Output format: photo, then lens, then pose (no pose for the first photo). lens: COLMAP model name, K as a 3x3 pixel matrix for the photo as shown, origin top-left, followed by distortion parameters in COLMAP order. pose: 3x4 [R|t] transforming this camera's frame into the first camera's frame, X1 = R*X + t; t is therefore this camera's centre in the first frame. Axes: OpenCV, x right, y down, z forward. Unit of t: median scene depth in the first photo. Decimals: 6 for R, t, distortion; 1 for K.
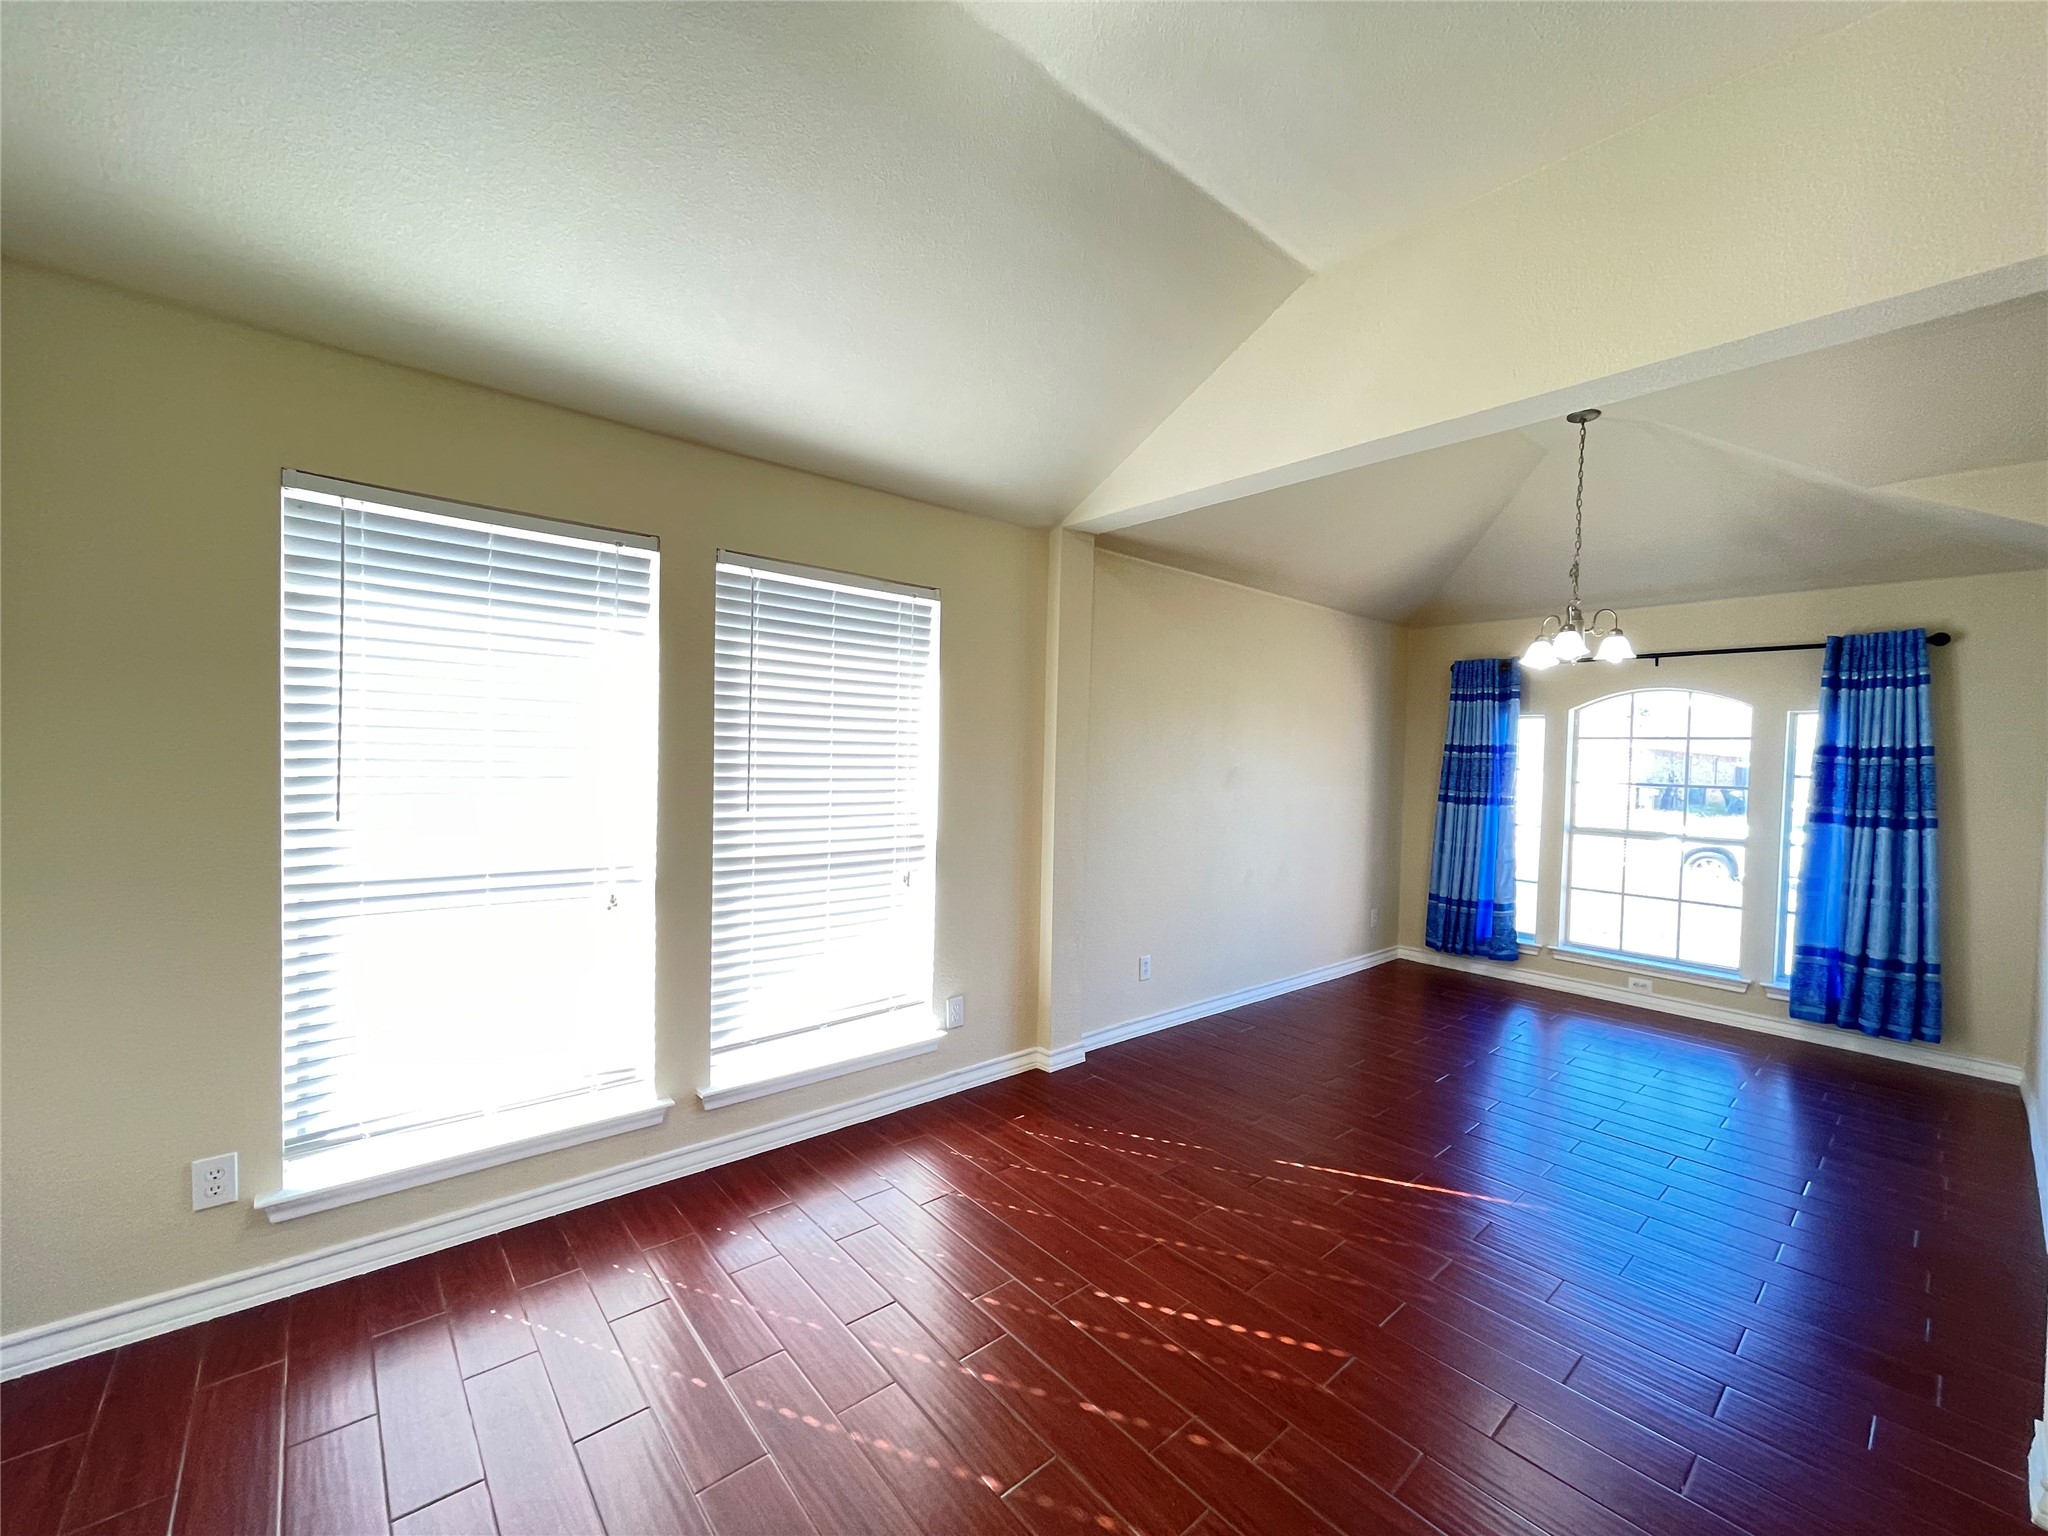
lens RADIAL K [[827.4, 0, 1019.4], [0, 827.4, 775.8], [0, 0, 1]] dist [-0.008437, 0.002370]
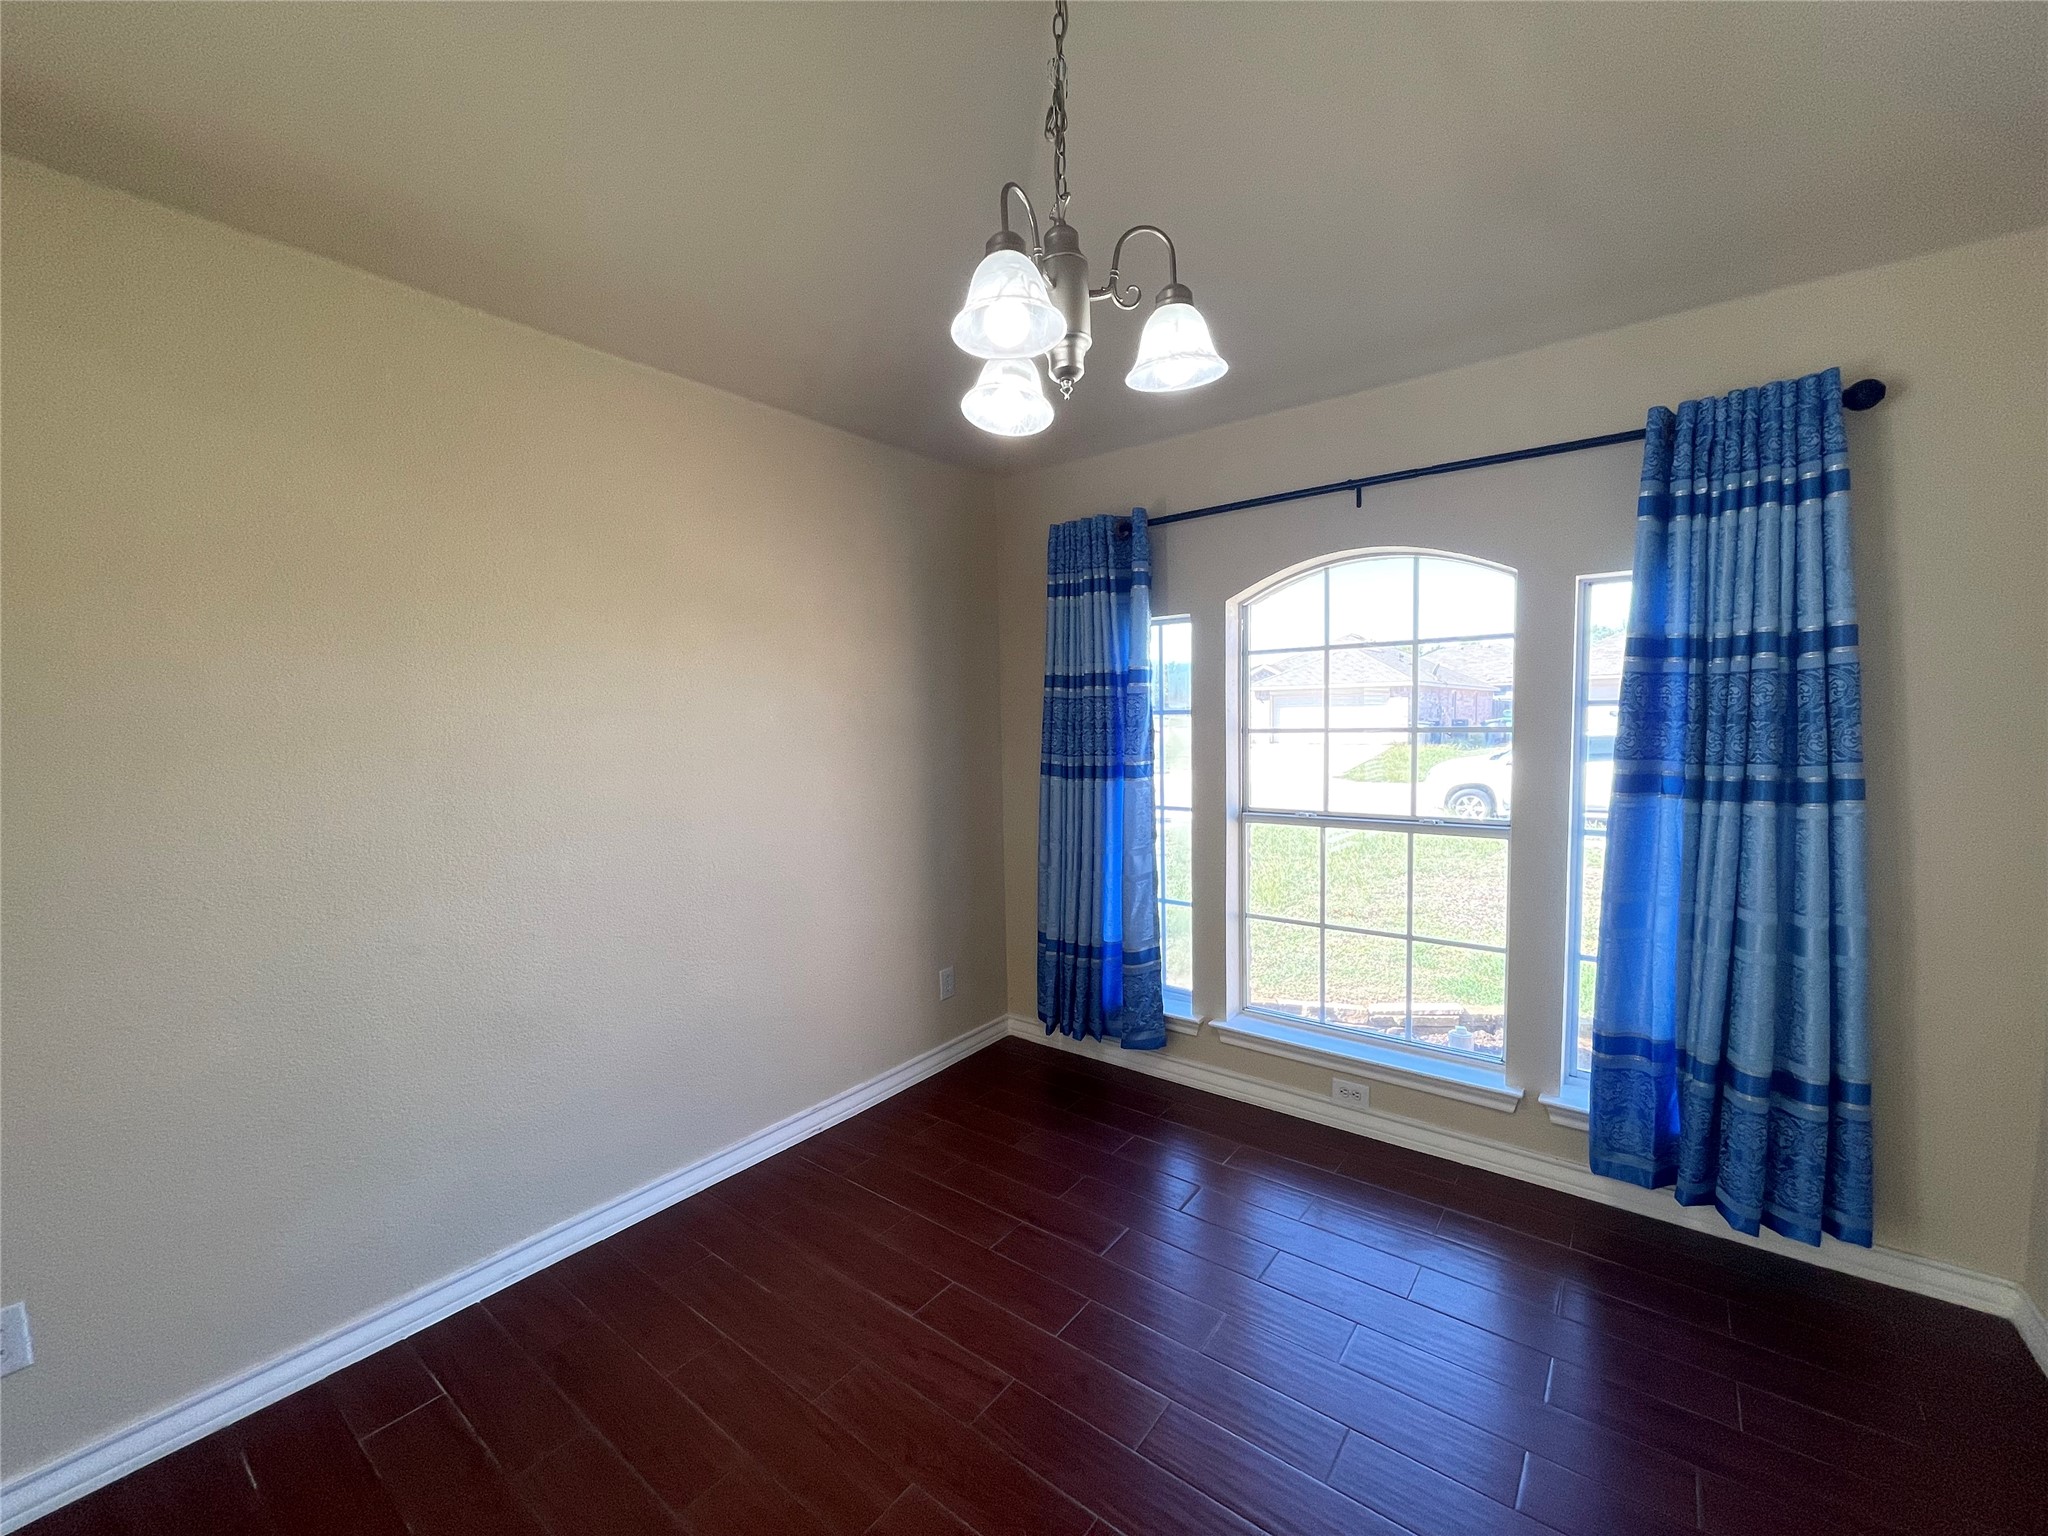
lens RADIAL K [[827.4, 0, 1018.9], [0, 827.4, 773.9], [0, 0, 1]] dist [-0.008437, 0.002370]
pose [[0.979539, -0.054654, 0.193692, 0.514315], [0.046807, 0.997896, 0.044864, 0.004926], [-0.195736, -0.034880, 0.980036, 0.590252]]
